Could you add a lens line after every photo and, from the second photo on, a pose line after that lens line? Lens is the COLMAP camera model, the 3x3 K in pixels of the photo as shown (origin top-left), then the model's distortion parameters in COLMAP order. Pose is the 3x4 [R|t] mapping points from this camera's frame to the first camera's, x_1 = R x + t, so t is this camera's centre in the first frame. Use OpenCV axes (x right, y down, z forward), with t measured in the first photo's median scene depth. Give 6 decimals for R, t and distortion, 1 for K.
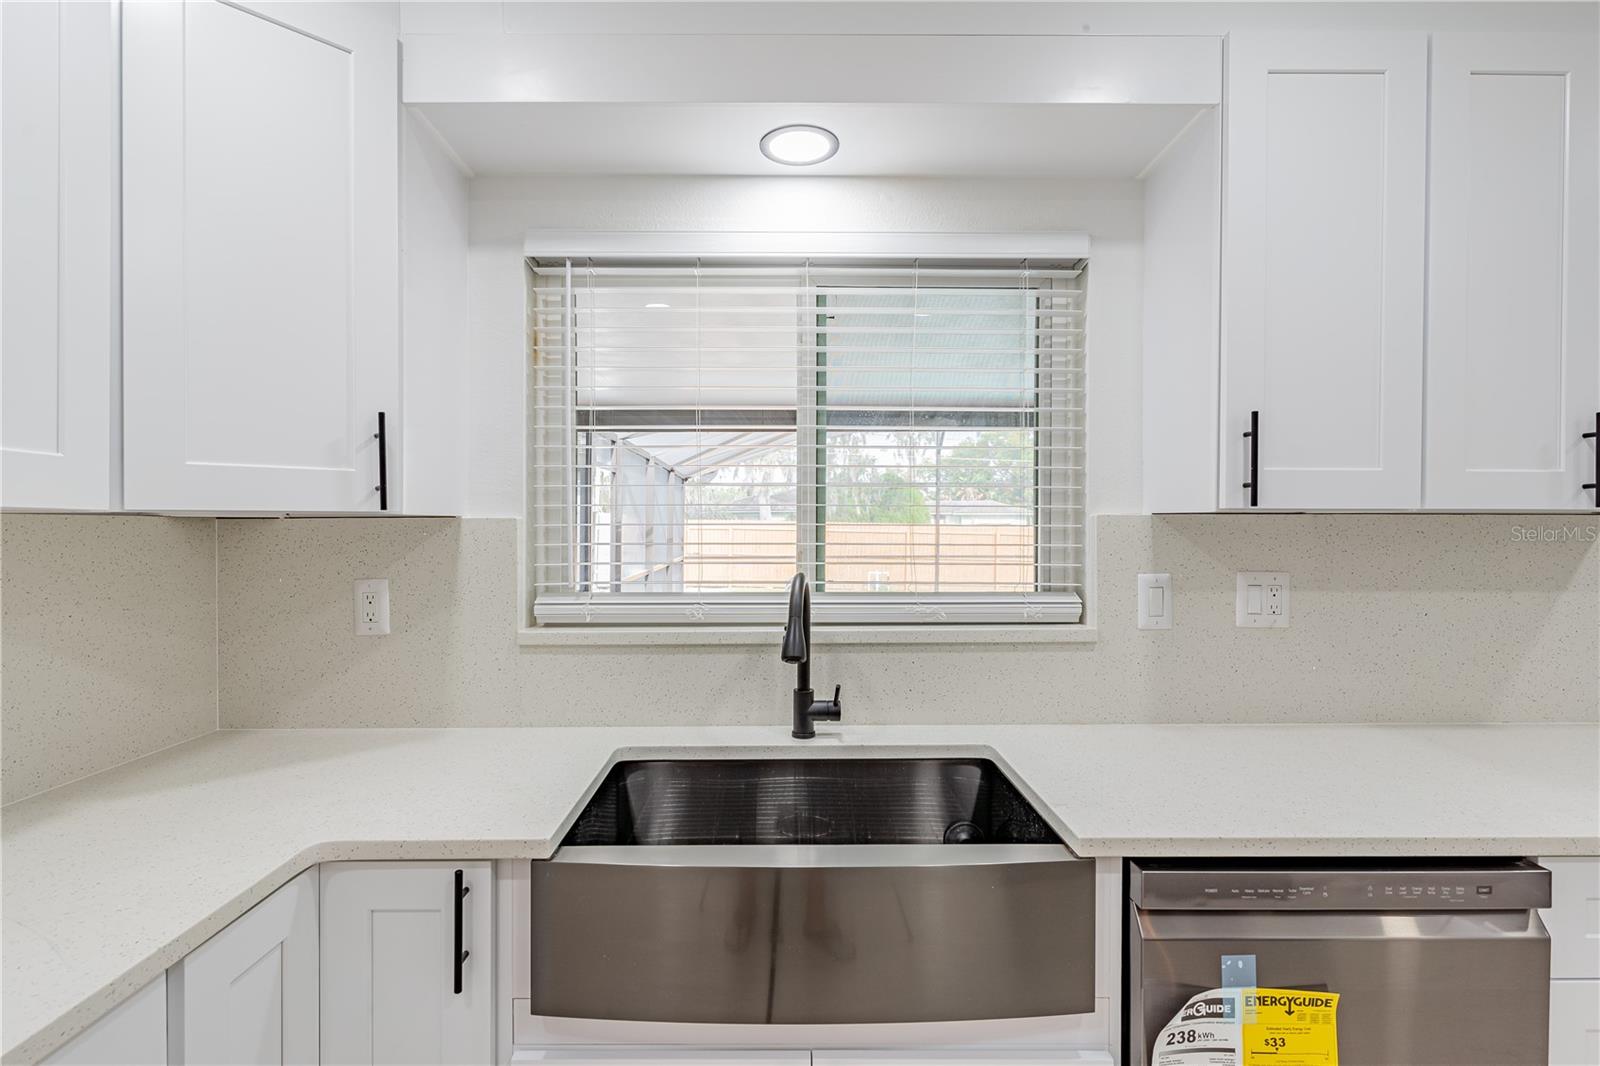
lens RADIAL K [[762.9, 0, 791.4], [0, 762.9, 527.9], [0, 0, 1]] dist [0.003081, 0.000134]
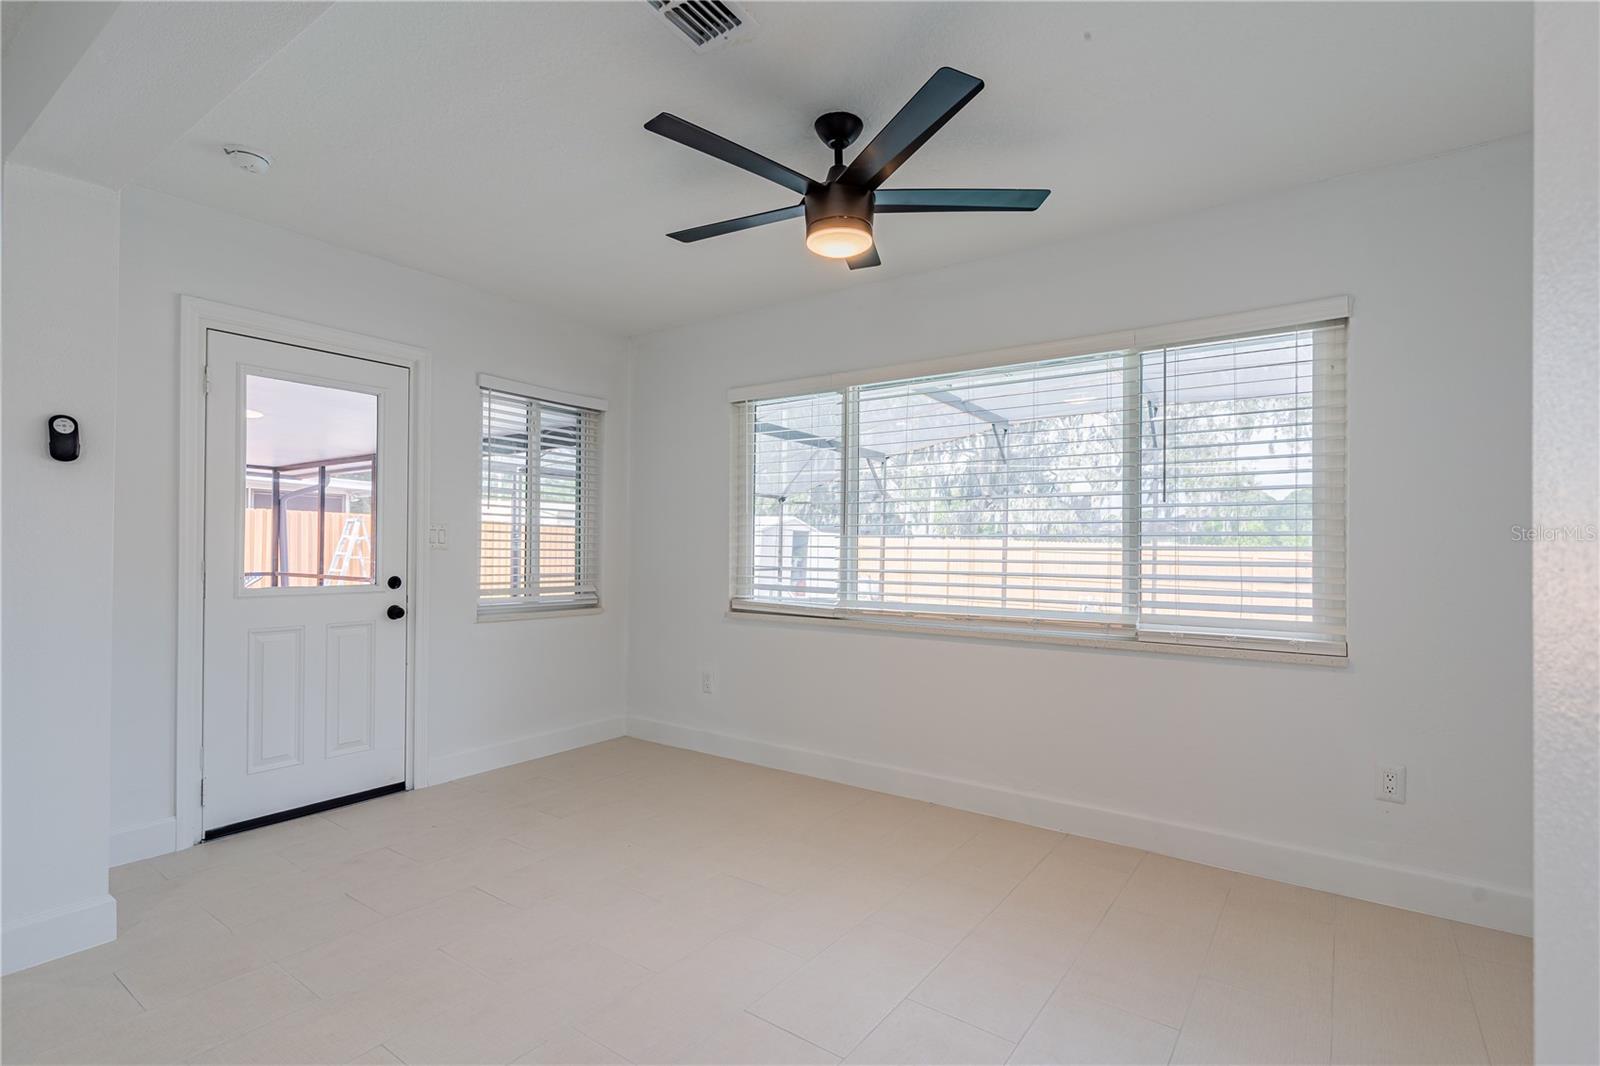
lens RADIAL K [[764.0, 0, 787.9], [0, 764.0, 543.7], [0, 0, 1]] dist [0.000252, -0.000021]
pose [[0.809225, -0.000850, -0.587499, 4.170708], [-0.009326, 0.999854, -0.014293, 0.114579], [0.587425, 0.017045, 0.809099, 0.810596]]
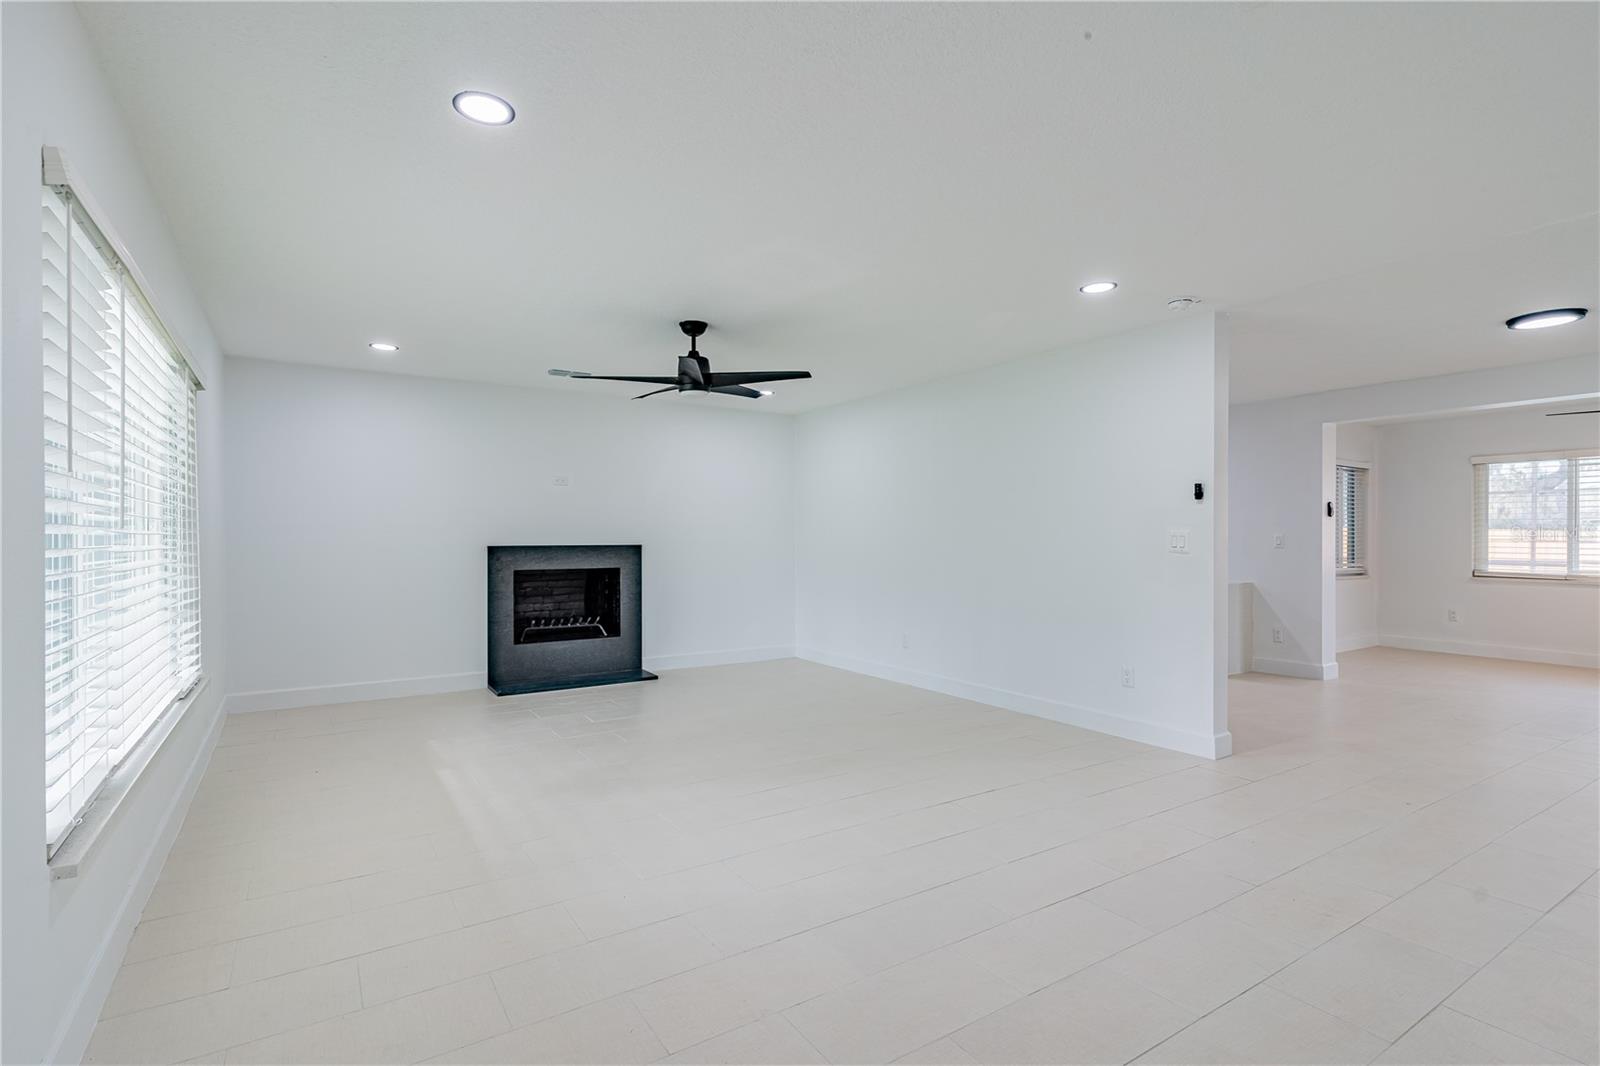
lens RADIAL K [[762.9, 0, 791.4], [0, 762.9, 527.9], [0, 0, 1]] dist [0.003081, 0.000134]
pose [[0.527661, -0.010003, -0.849396, 4.311956], [-0.006544, 0.999853, -0.015840, 0.105158], [0.849430, 0.013916, 0.527518, -3.196919]]
